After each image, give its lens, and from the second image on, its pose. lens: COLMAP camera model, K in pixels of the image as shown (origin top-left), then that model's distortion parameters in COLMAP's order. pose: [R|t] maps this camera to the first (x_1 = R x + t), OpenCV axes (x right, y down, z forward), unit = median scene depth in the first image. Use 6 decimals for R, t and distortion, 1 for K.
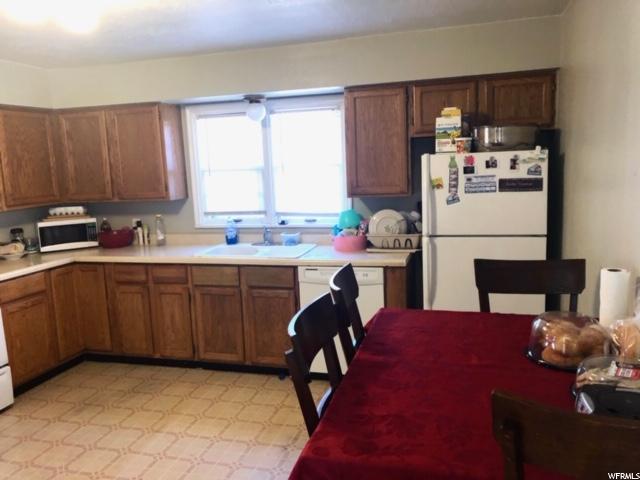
lens RADIAL K [[522.7, 0, 317.9], [0, 522.7, 235.5], [0, 0, 1]] dist [0.009232, -0.014865]
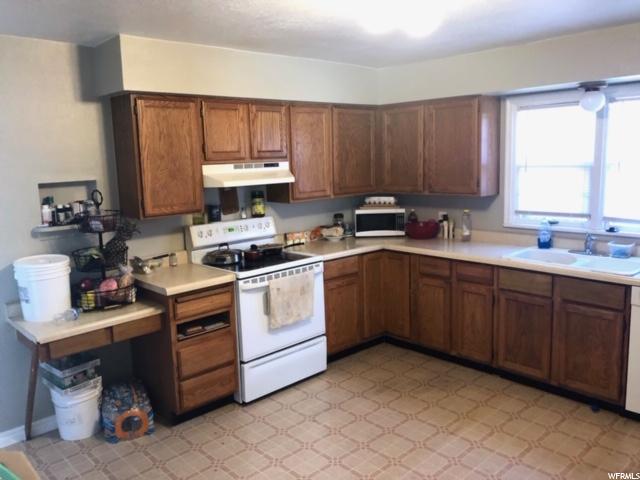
lens RADIAL K [[522.7, 0, 317.9], [0, 522.7, 235.5], [0, 0, 1]] dist [0.009232, -0.014865]
pose [[0.856392, 0.093752, -0.507743, -0.044815], [-0.080543, 0.995596, 0.047981, -0.018484], [0.510005, -0.000196, 0.860171, 0.017797]]
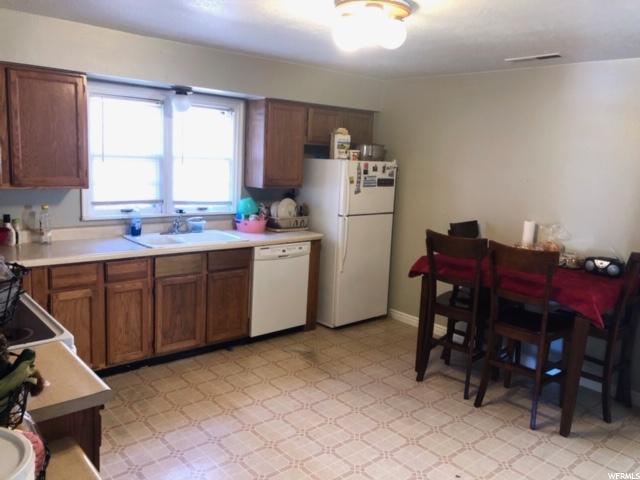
lens RADIAL K [[522.7, 0, 317.9], [0, 522.7, 235.5], [0, 0, 1]] dist [0.009232, -0.014865]
pose [[0.535660, -0.062684, 0.842104, -0.837276], [0.047040, 0.997908, 0.044359, -0.010240], [-0.843123, 0.015851, 0.537487, 0.223278]]
